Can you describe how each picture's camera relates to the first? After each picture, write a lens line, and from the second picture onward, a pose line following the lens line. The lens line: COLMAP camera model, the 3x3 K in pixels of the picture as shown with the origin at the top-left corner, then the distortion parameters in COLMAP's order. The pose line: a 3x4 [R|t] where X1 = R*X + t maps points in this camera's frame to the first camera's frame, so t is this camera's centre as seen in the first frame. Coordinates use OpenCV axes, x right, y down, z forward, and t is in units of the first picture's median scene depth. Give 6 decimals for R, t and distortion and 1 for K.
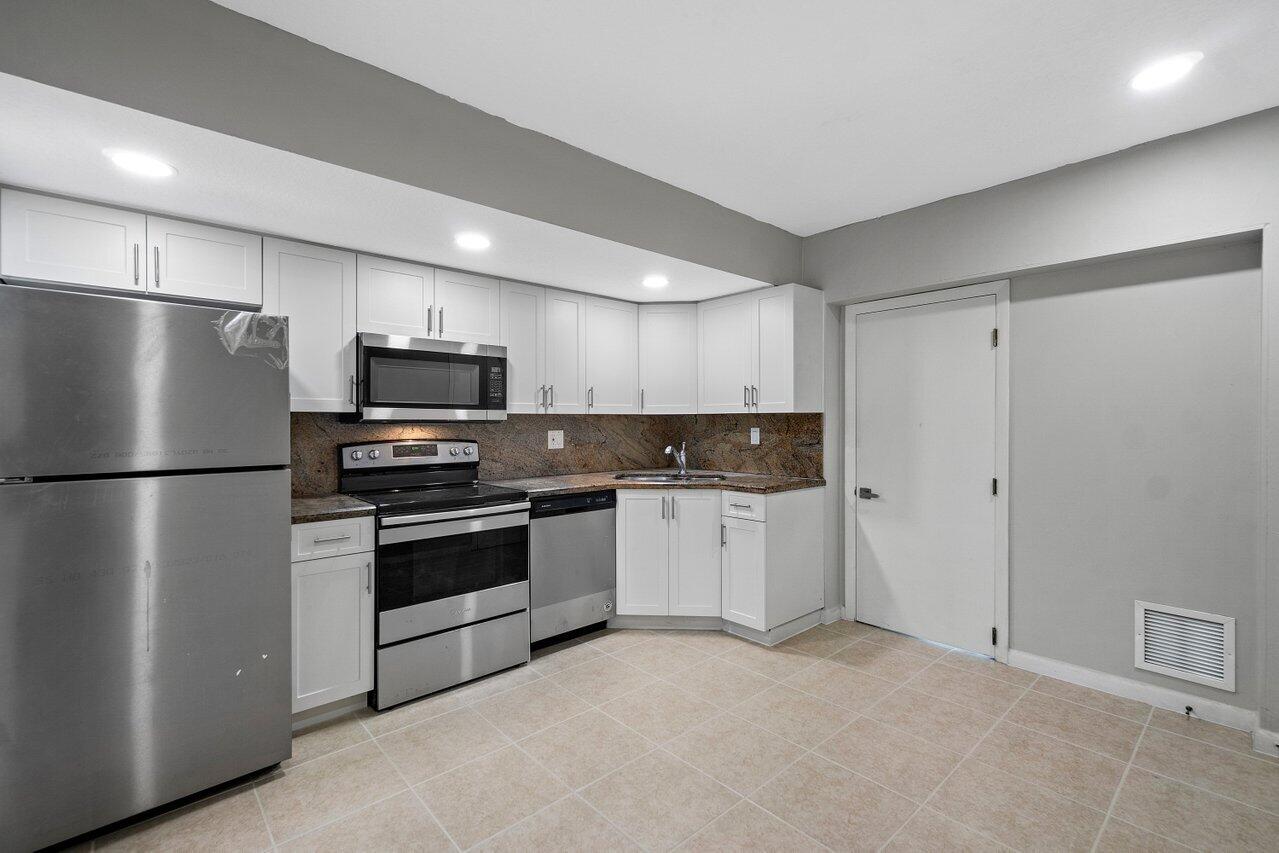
lens RADIAL K [[562.2, 0, 639.5], [0, 562.2, 426.5], [0, 0, 1]] dist [-0.002869, -0.000190]
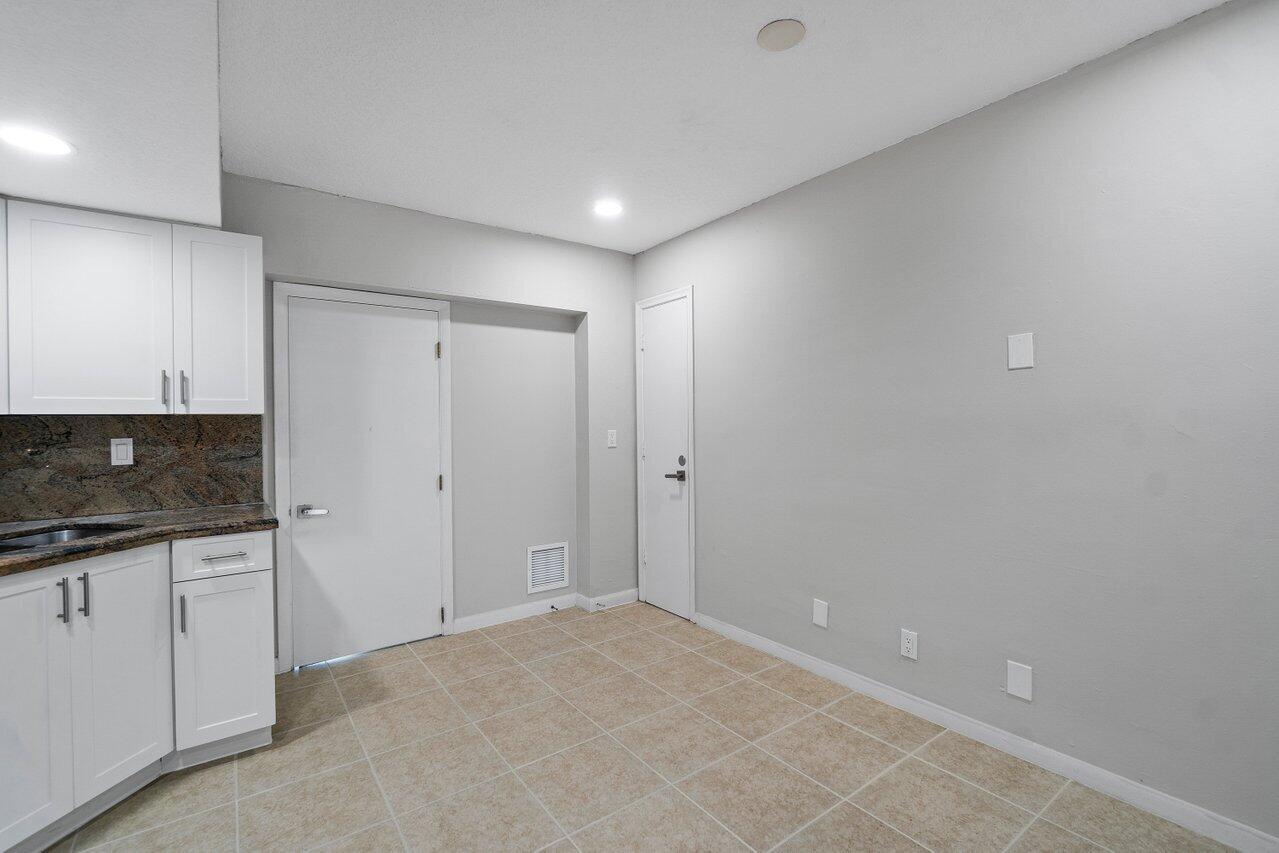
lens RADIAL K [[562.2, 0, 639.5], [0, 562.2, 426.5], [0, 0, 1]] dist [-0.002869, -0.000190]
pose [[0.096976, -0.009108, 0.995245, -0.415569], [0.019534, 0.999783, 0.007246, -0.004406], [-0.995095, 0.018739, 0.097132, 0.452938]]
